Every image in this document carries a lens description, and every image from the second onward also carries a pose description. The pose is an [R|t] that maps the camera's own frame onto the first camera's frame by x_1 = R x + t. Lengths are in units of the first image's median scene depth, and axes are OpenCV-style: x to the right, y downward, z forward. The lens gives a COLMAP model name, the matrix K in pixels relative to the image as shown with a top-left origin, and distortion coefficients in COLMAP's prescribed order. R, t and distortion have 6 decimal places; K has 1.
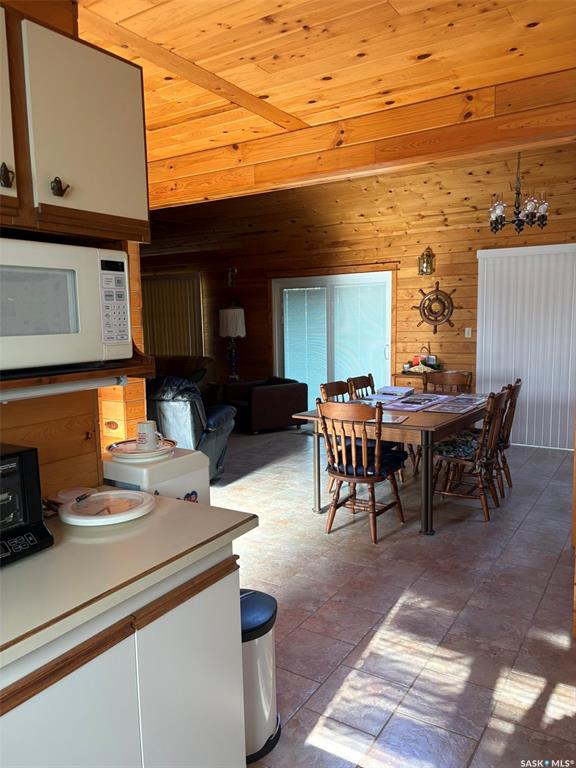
lens RADIAL K [[576.8, 0, 283.4], [0, 576.8, 395.9], [0, 0, 1]] dist [0.045374, -0.008877]
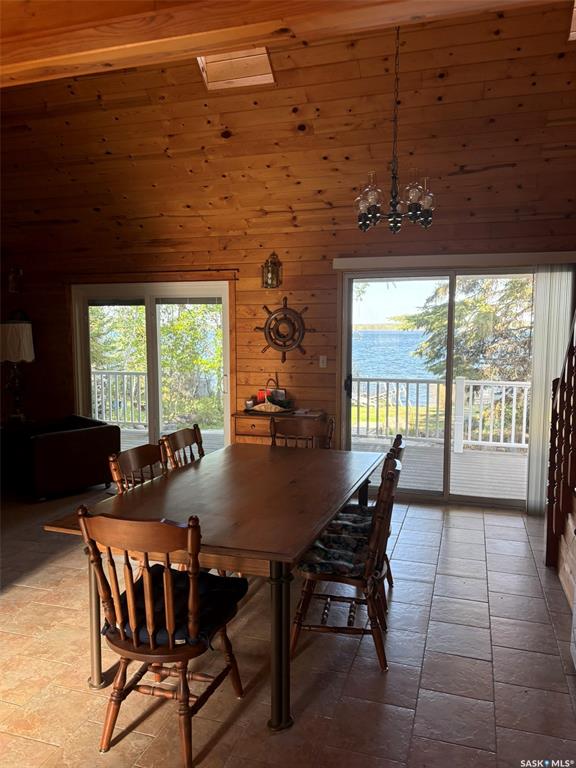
lens RADIAL K [[576.8, 0, 283.4], [0, 576.8, 395.9], [0, 0, 1]] dist [0.045374, -0.008877]
pose [[0.965845, -0.010072, 0.258923, 0.057686], [0.015733, 0.999680, -0.019803, -0.046760], [-0.258641, 0.023201, 0.965695, 0.243562]]
